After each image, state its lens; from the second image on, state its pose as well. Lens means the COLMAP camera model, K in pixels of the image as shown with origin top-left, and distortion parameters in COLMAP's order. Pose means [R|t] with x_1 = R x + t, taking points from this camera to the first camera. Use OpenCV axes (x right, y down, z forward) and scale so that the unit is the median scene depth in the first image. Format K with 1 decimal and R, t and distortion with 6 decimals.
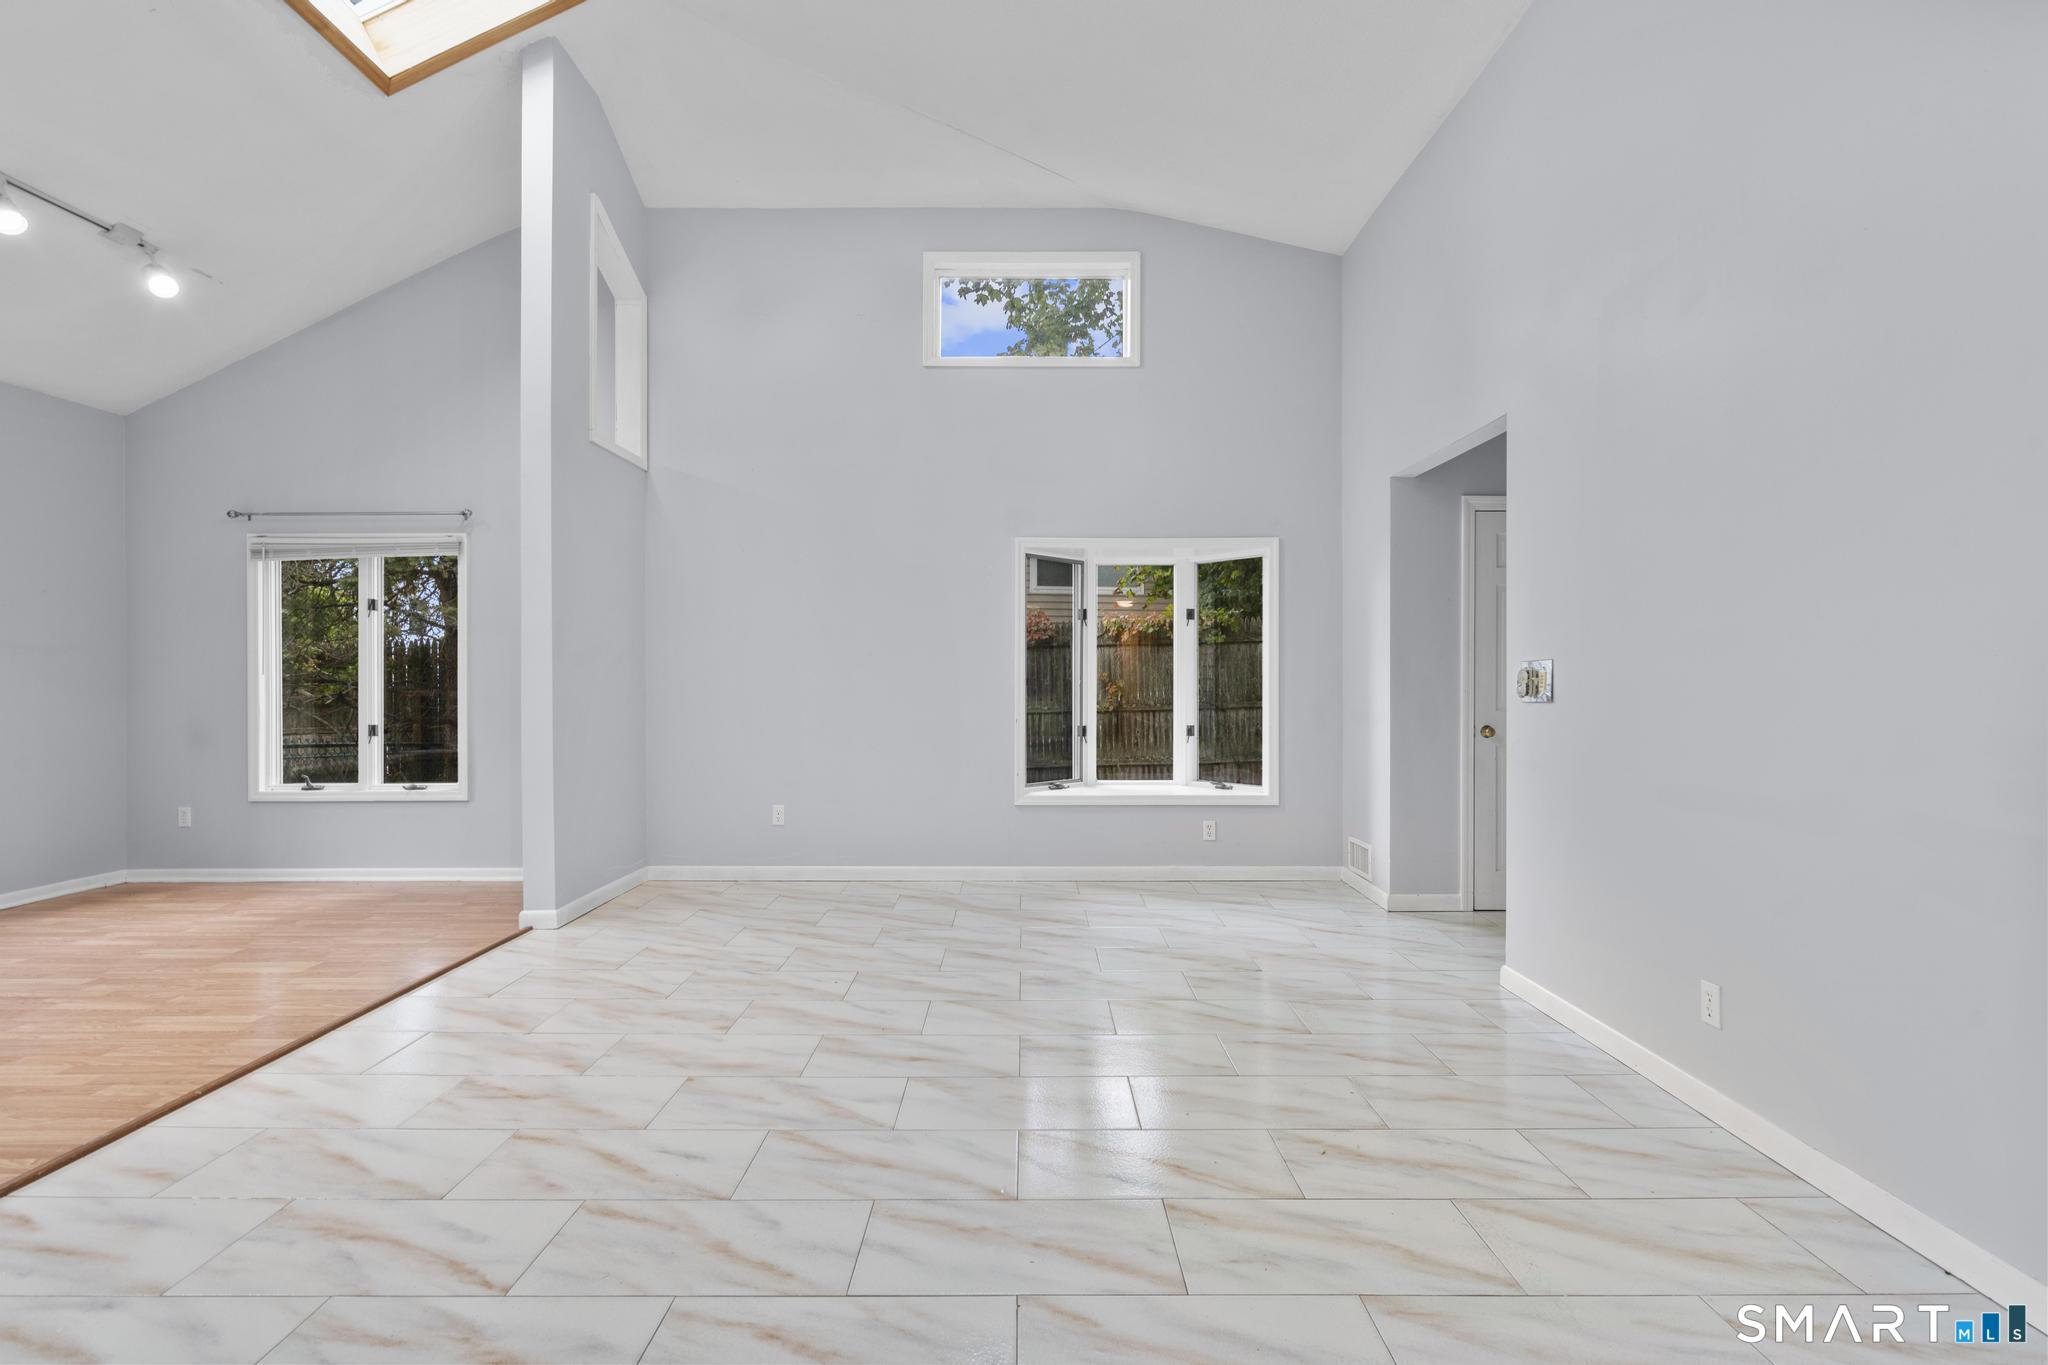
lens RADIAL K [[921.6, 0, 1028.3], [0, 921.6, 681.8], [0, 0, 1]] dist [-0.003572, 0.001908]
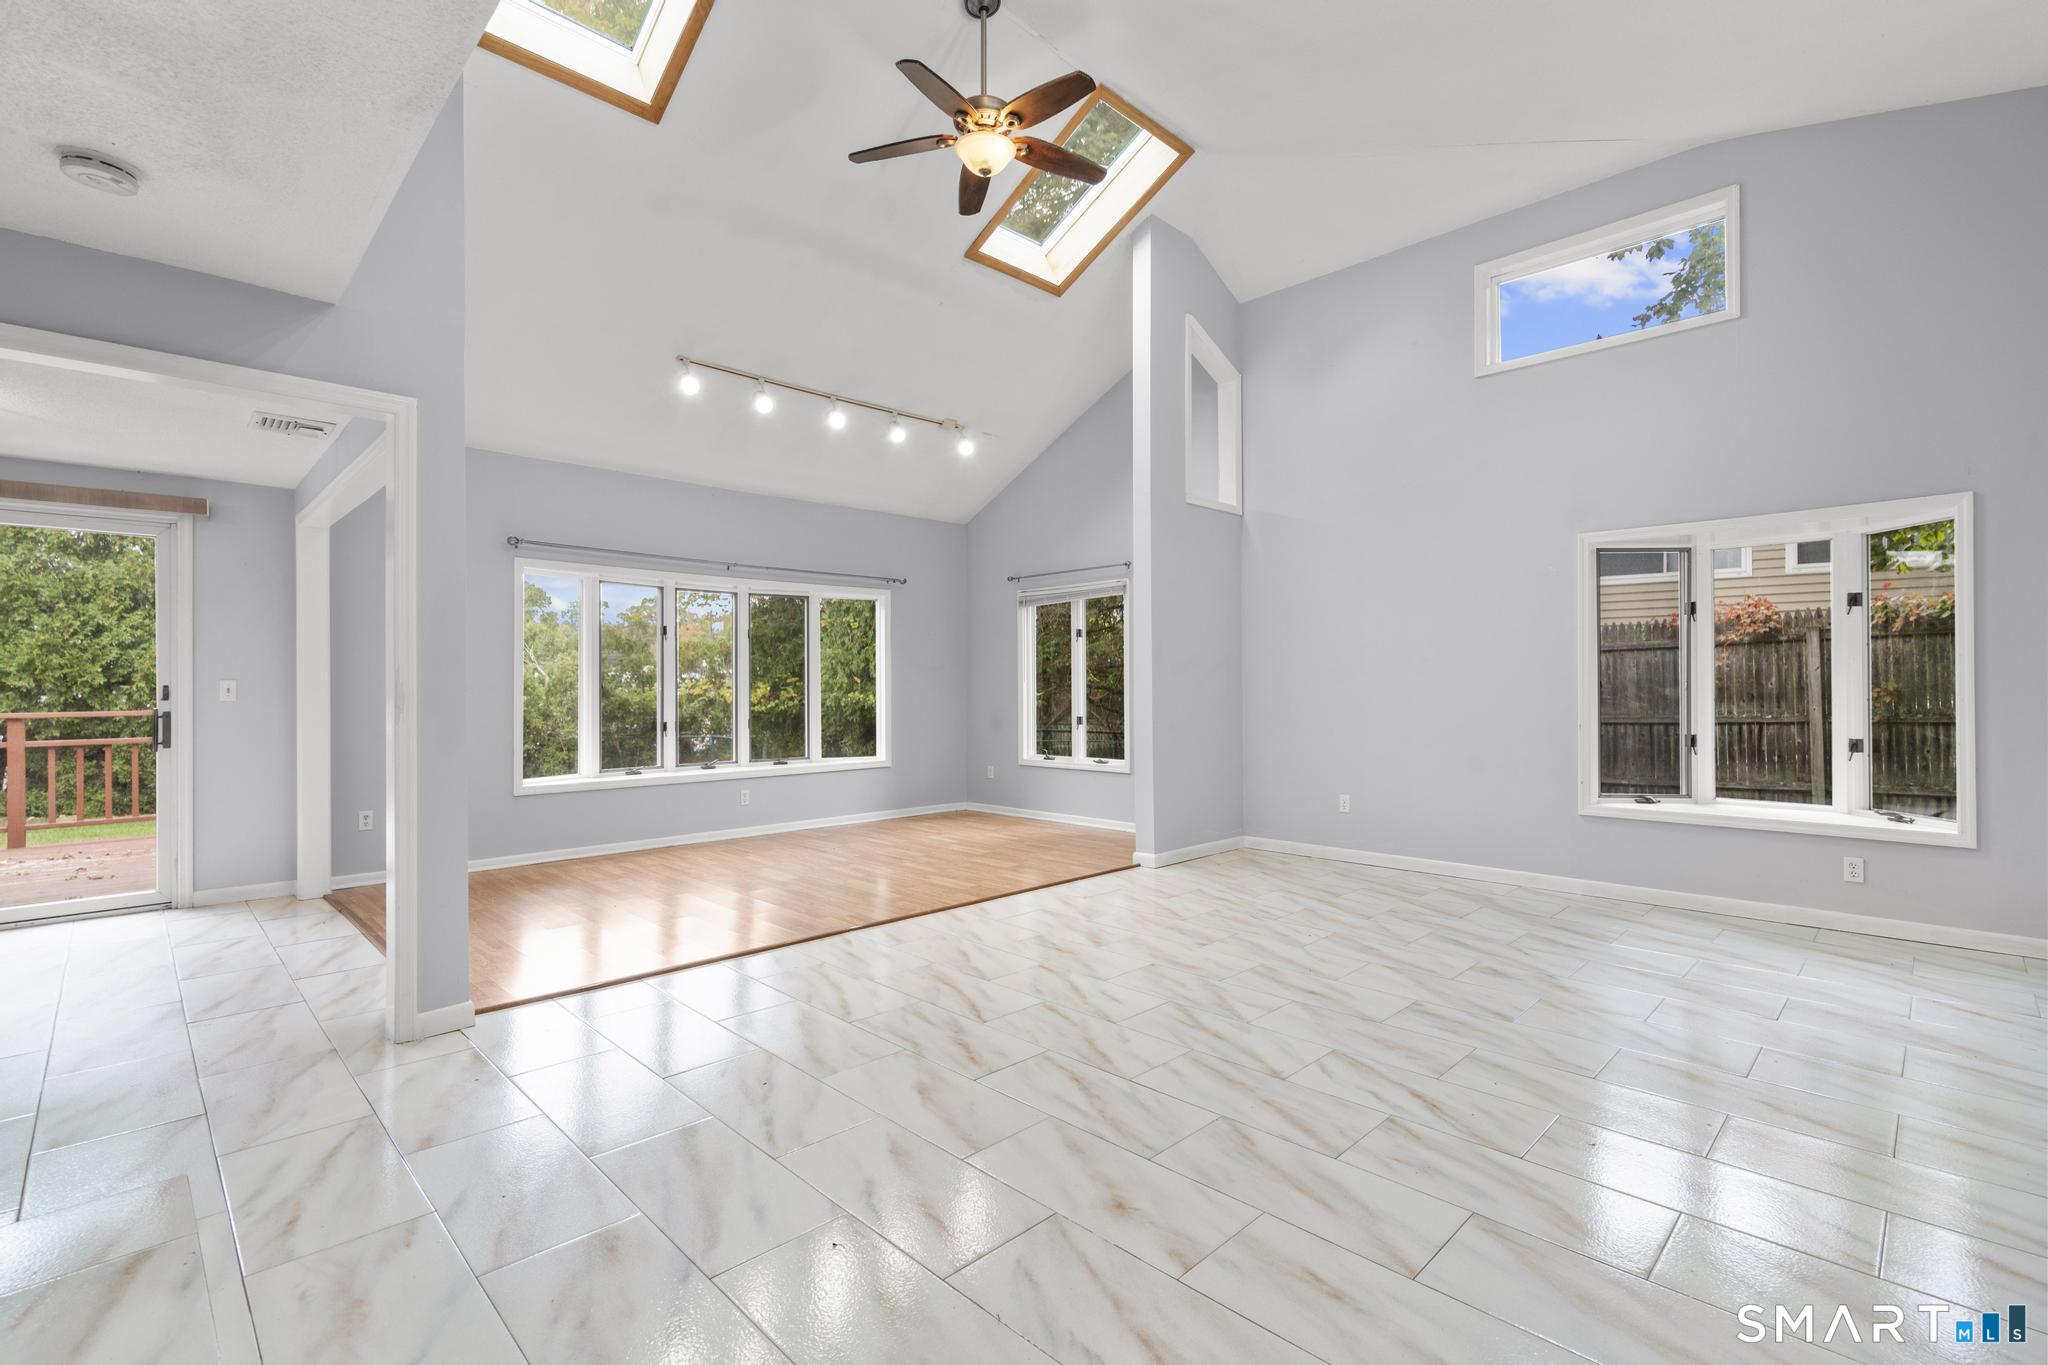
lens RADIAL K [[921.6, 0, 1028.5], [0, 921.6, 681.7], [0, 0, 1]] dist [-0.003572, 0.001908]
pose [[0.703197, -0.006216, -0.710968, 0.390772], [0.003248, 0.999979, -0.005529, -0.000216], [0.710988, 0.001579, 0.703202, -0.108327]]
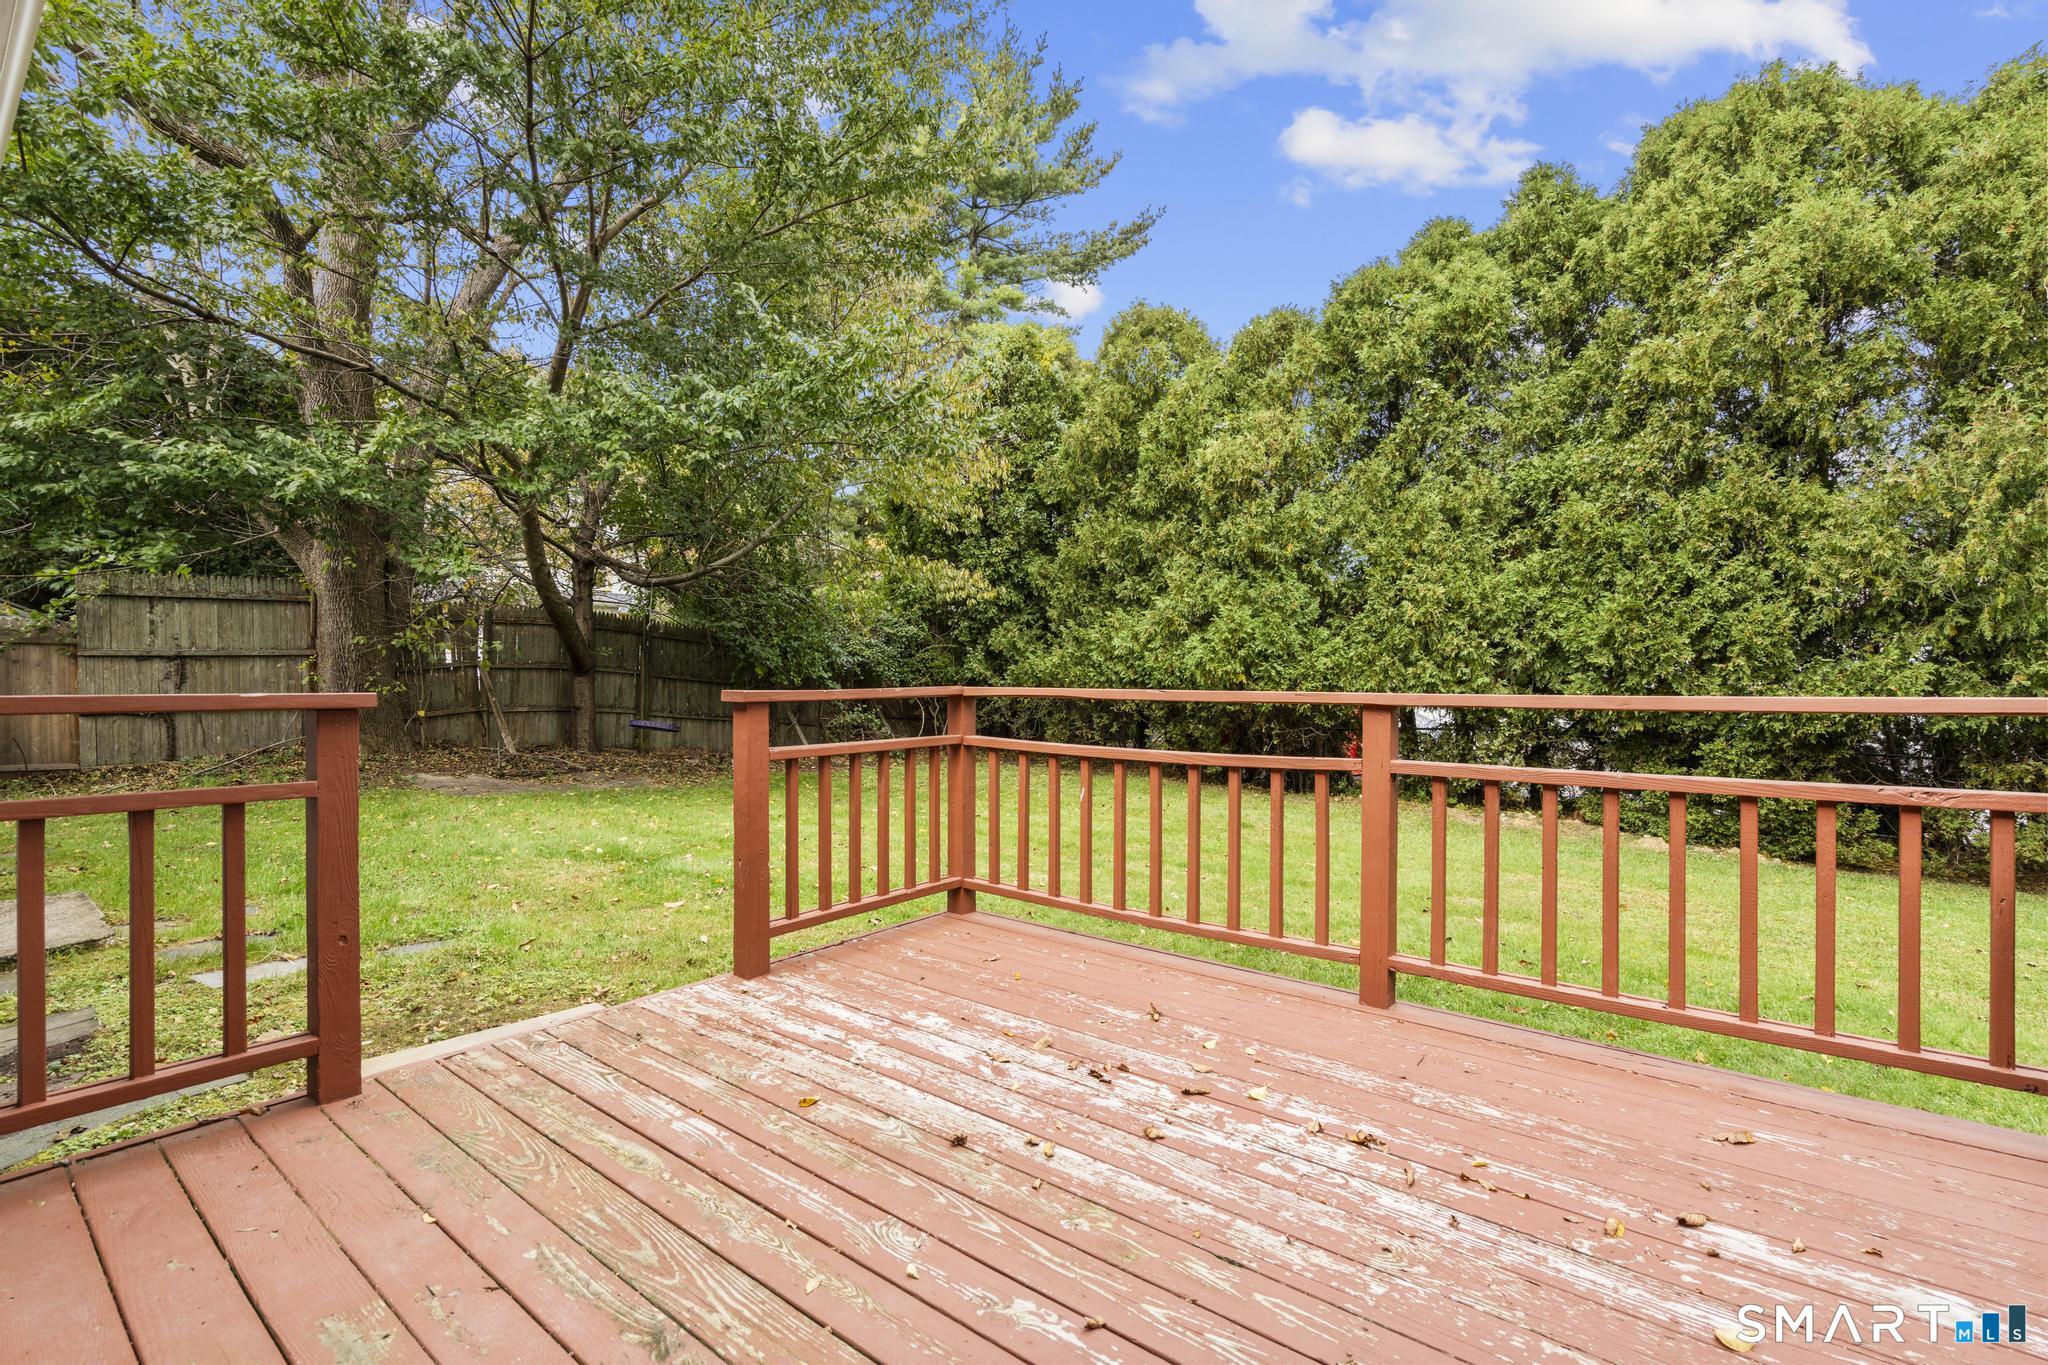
lens RADIAL K [[921.6, 0, 1024.4], [0, 921.6, 683.5], [0, 0, 1]] dist [-0.003572, 0.001908]
pose [[-0.626958, 0.000896, -0.779052, -1.613771], [-0.008022, 0.999939, 0.007606, 0.035122], [0.779012, 0.011018, -0.626913, 0.010490]]
